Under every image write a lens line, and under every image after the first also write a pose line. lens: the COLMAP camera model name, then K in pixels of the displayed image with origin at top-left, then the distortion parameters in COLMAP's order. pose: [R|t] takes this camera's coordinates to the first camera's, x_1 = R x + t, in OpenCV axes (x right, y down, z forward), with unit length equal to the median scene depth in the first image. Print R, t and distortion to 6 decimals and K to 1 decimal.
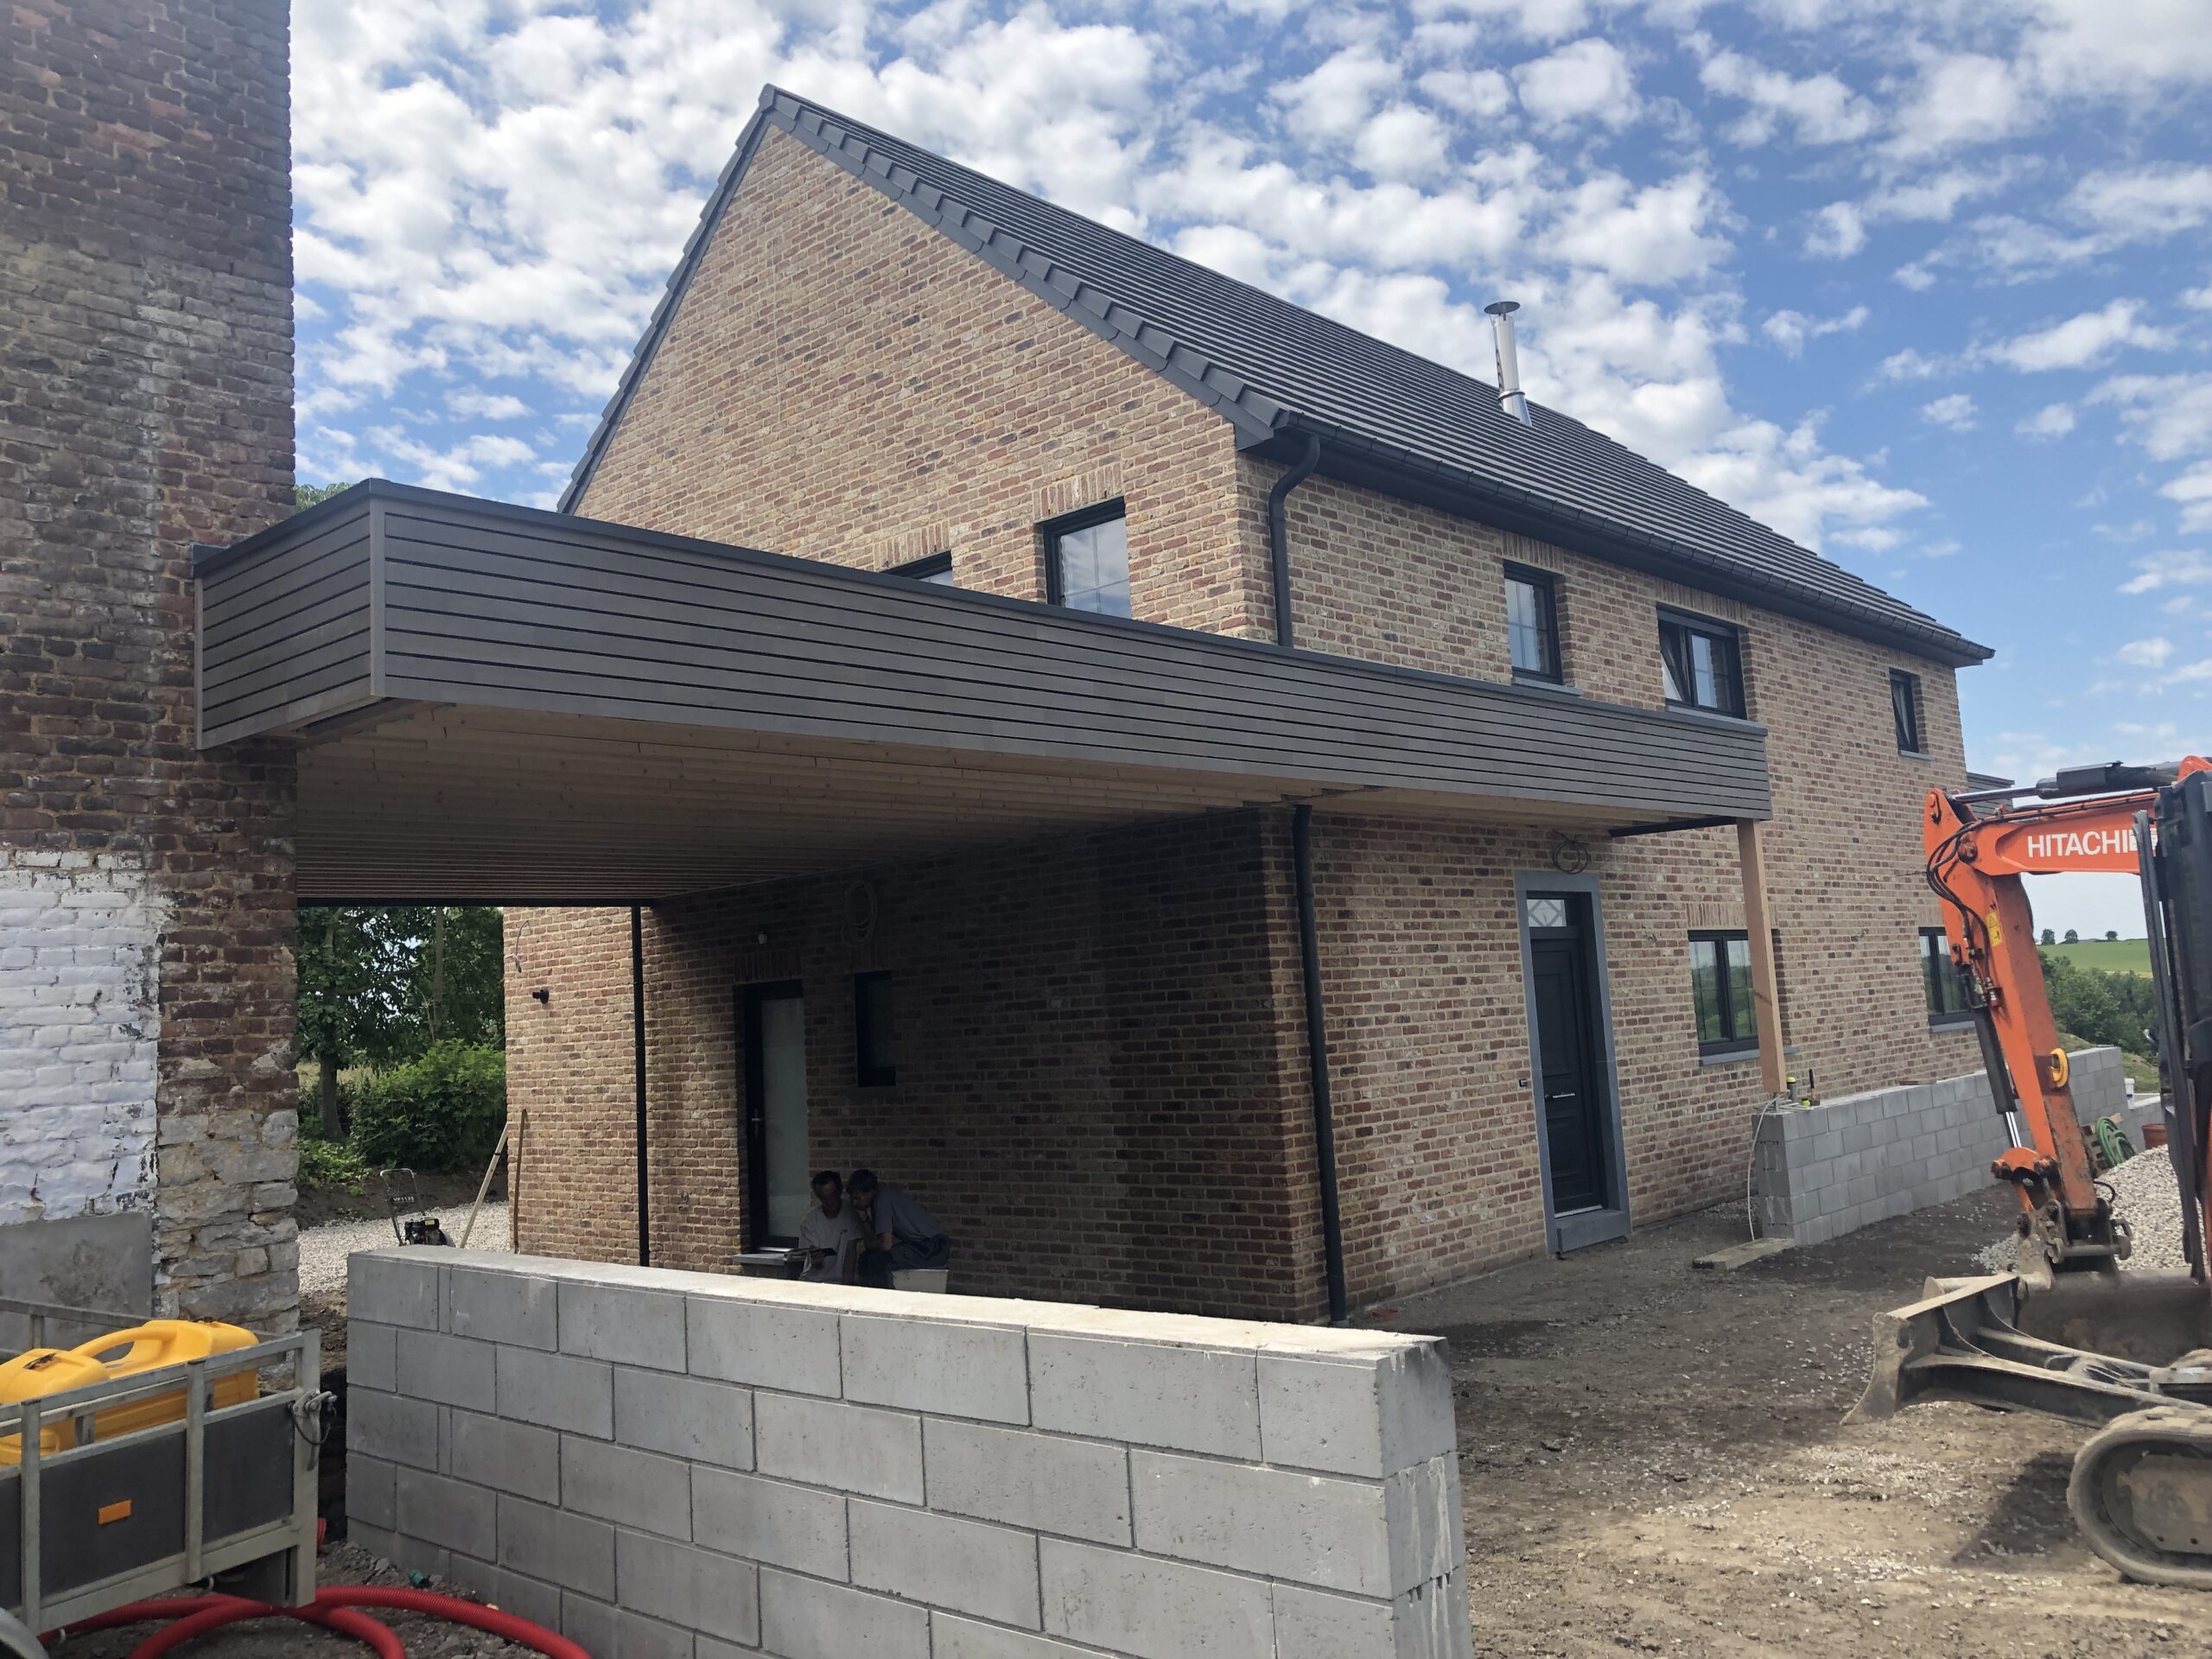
lens RADIAL K [[1824.7, 0, 1106.5], [0, 1824.7, 823.8], [0, 0, 1]] dist [0.003429, 0.012918]
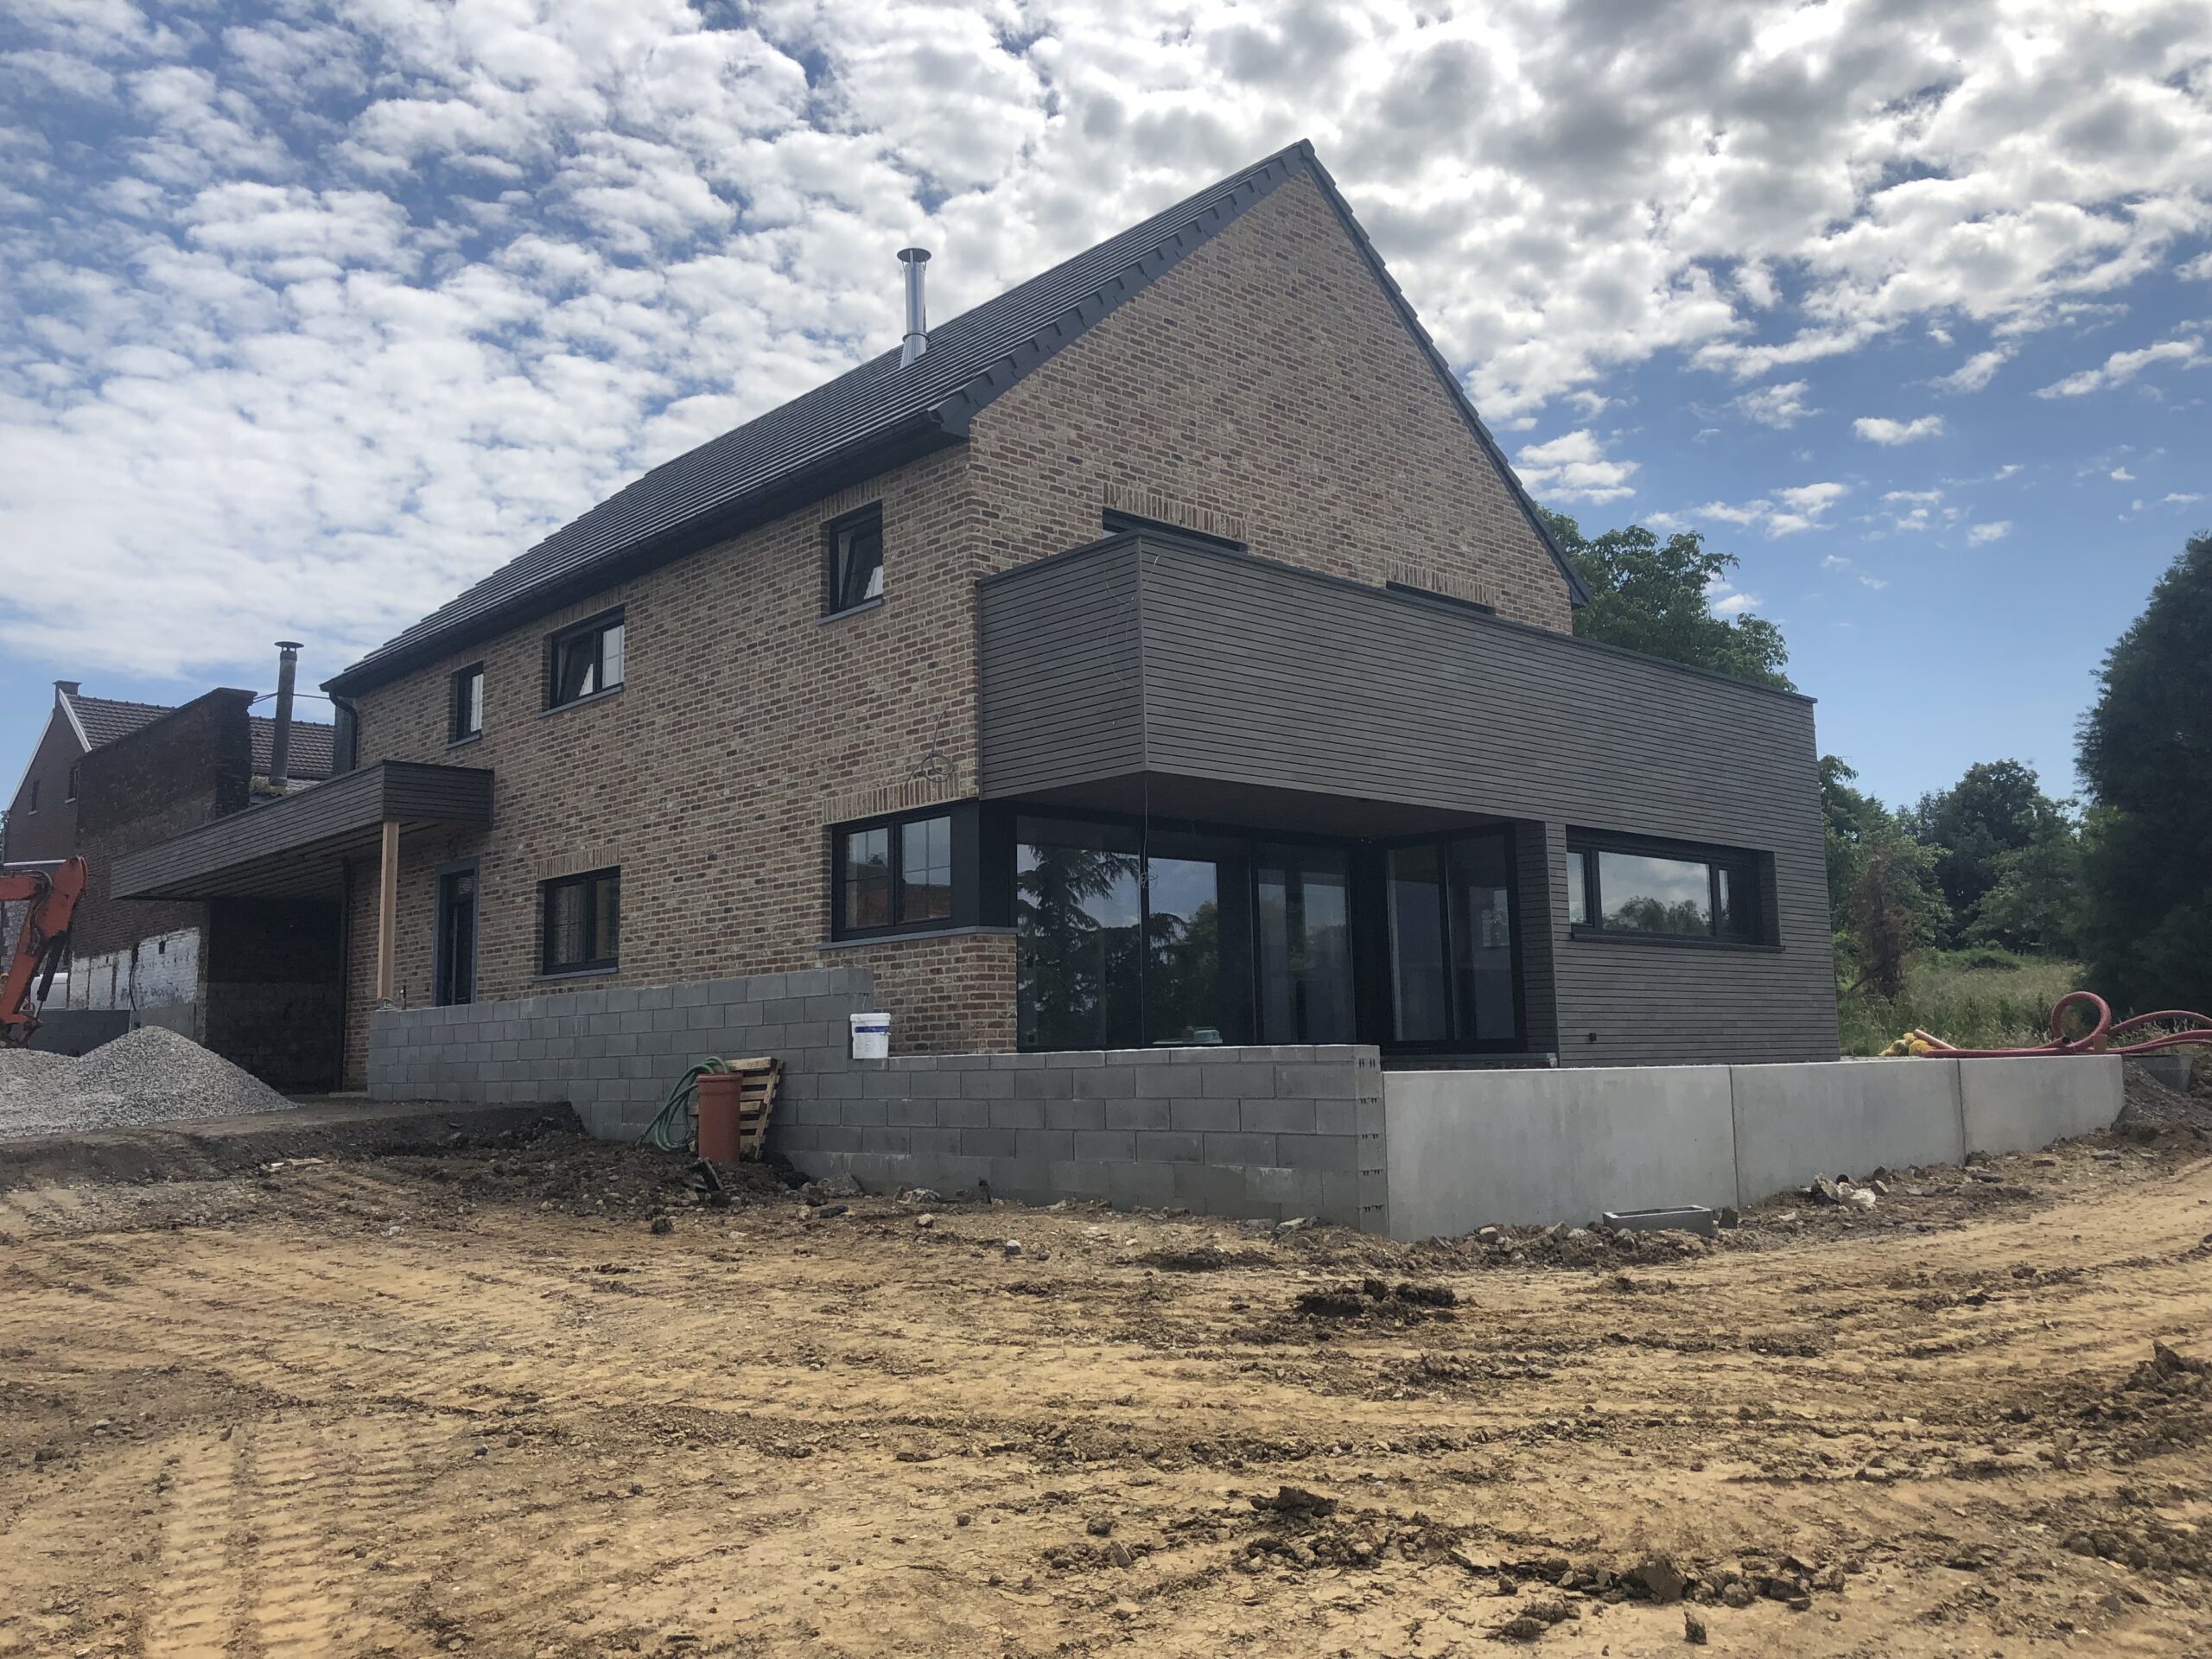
lens RADIAL K [[1824.7, 0, 1106.5], [0, 1824.7, 823.8], [0, 0, 1]] dist [0.003429, 0.012918]
pose [[-0.078859, -0.073018, -0.994208, 1.924205], [0.128206, 0.988289, -0.082753, 0.215237], [0.988607, -0.133990, -0.068574, 1.796292]]
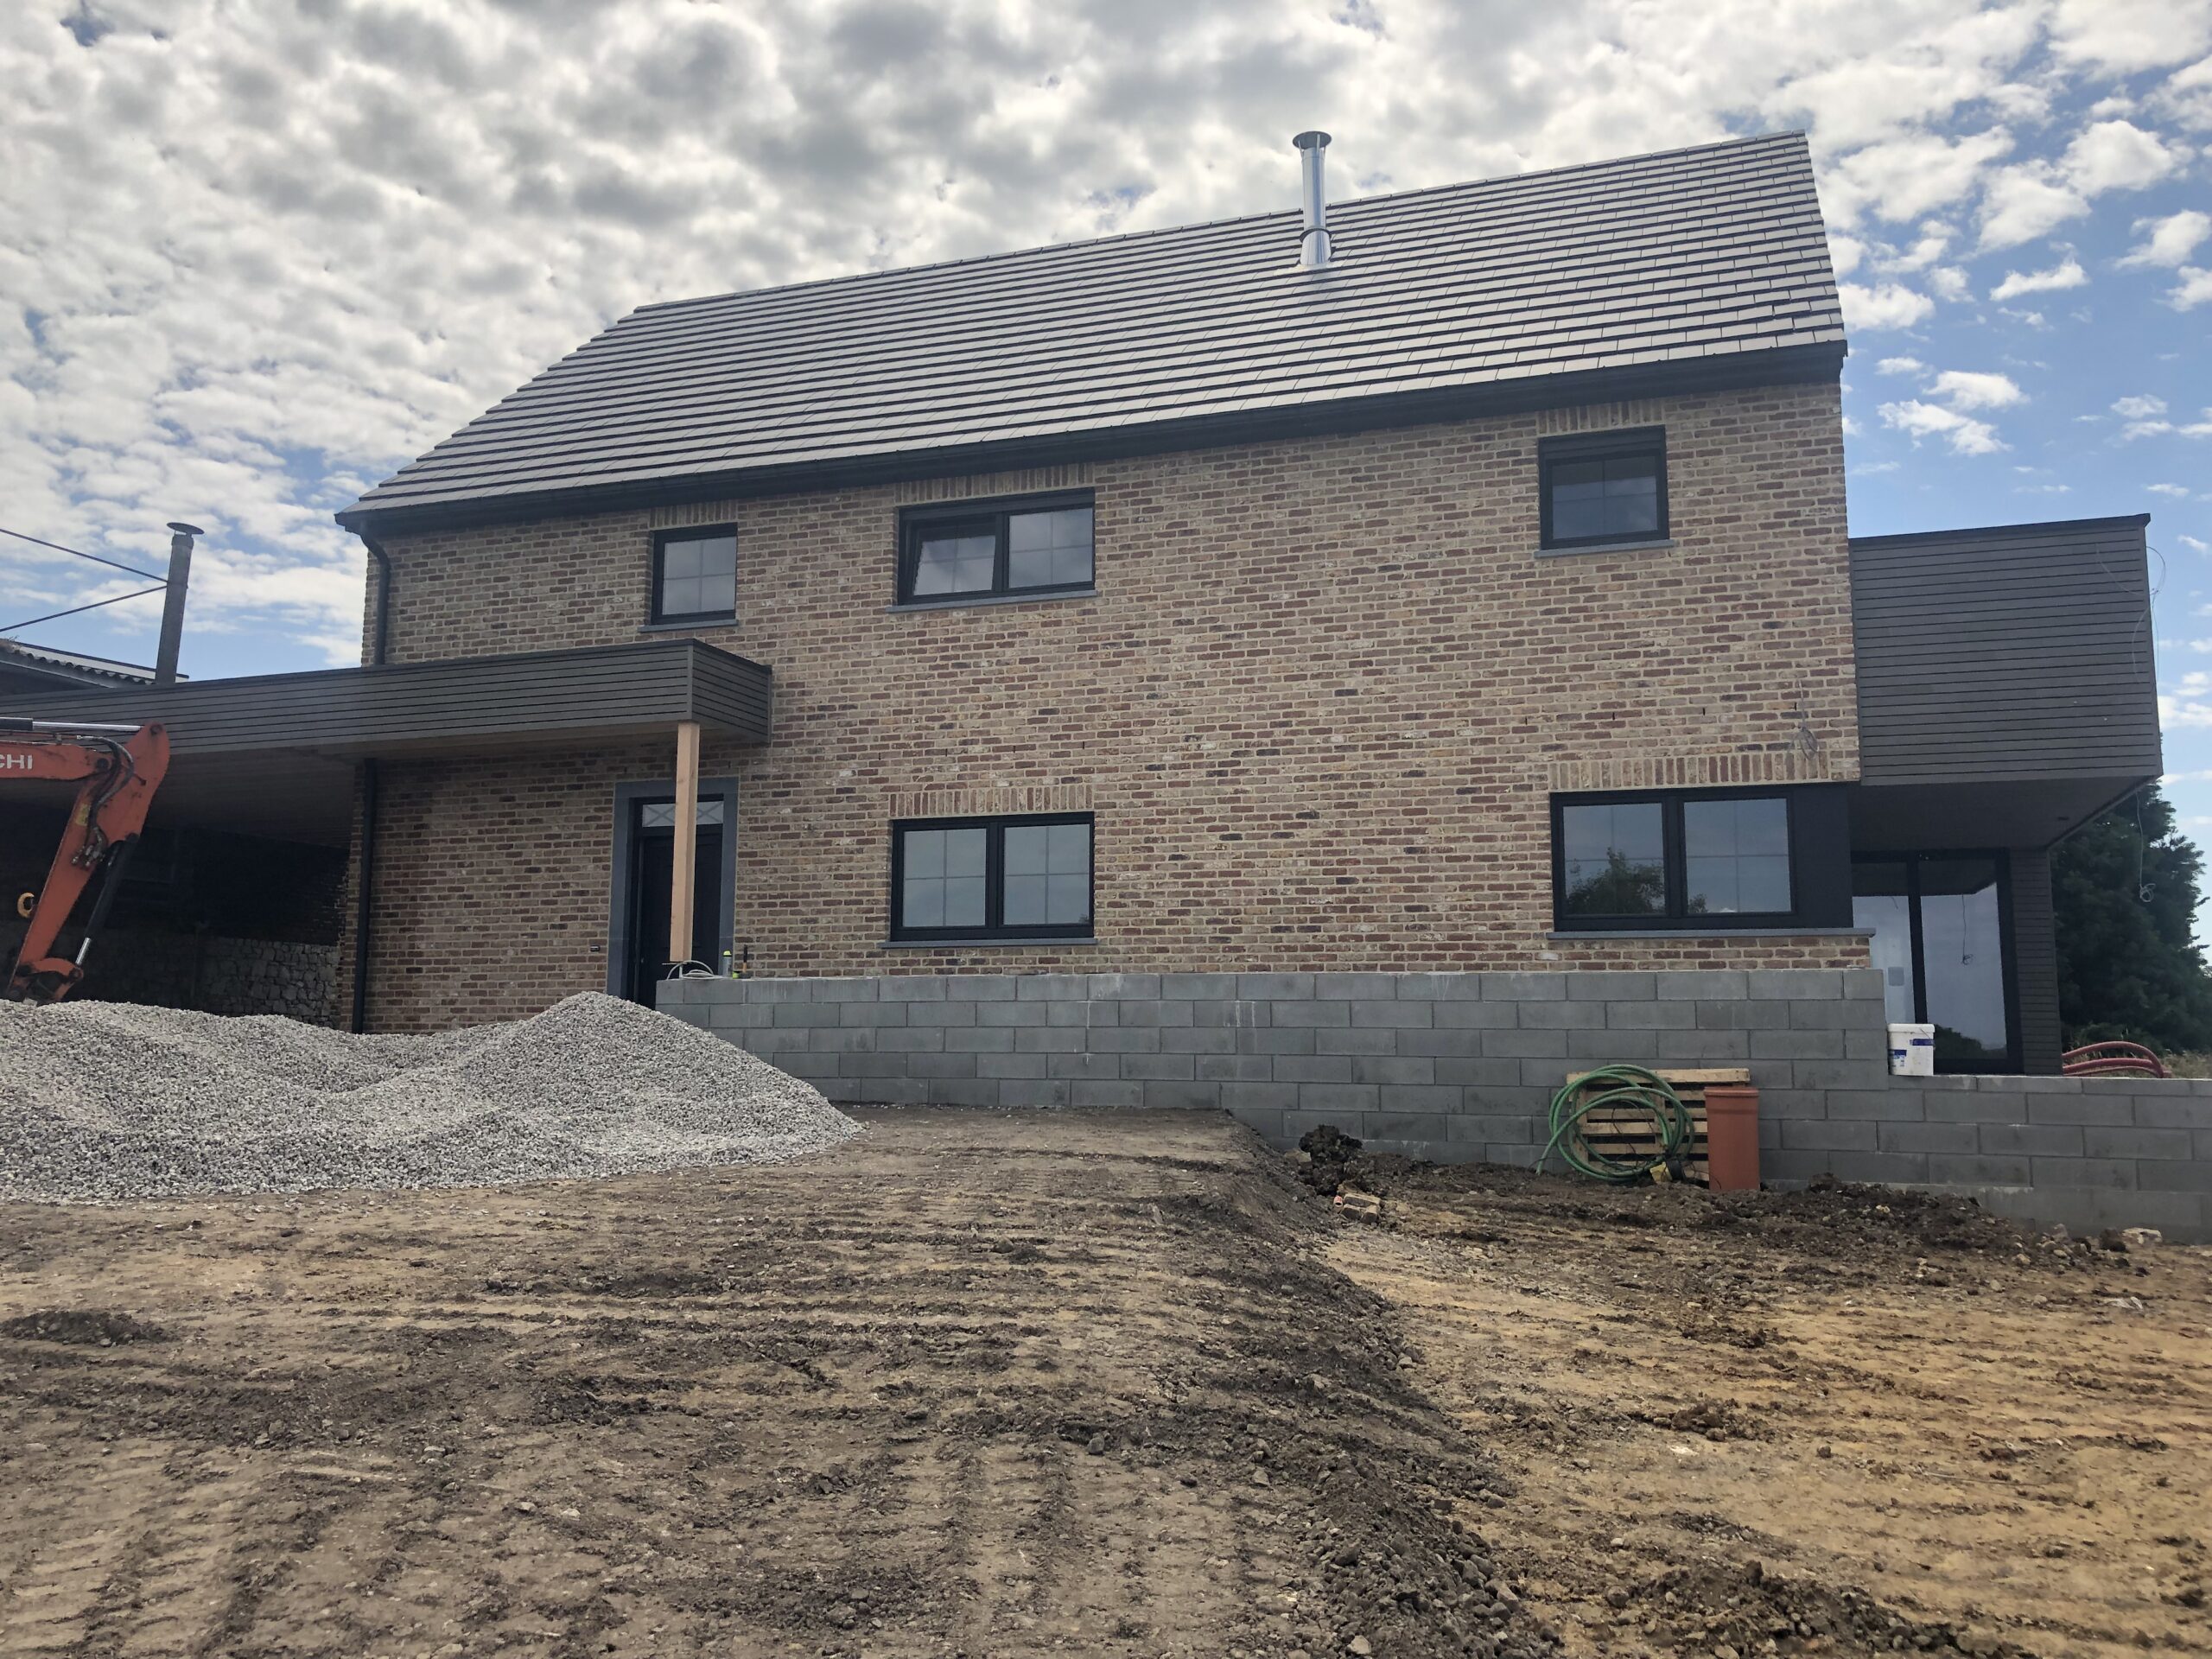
lens RADIAL K [[1727.5, 0, 1094.6], [0, 1727.5, 837.7], [0, 0, 1]] dist [0.039754, -0.036830]
pose [[0.404835, -0.037810, -0.913608, 1.508878], [0.073007, 0.997291, -0.008922, 0.101963], [0.911470, -0.063088, 0.406499, 0.841191]]
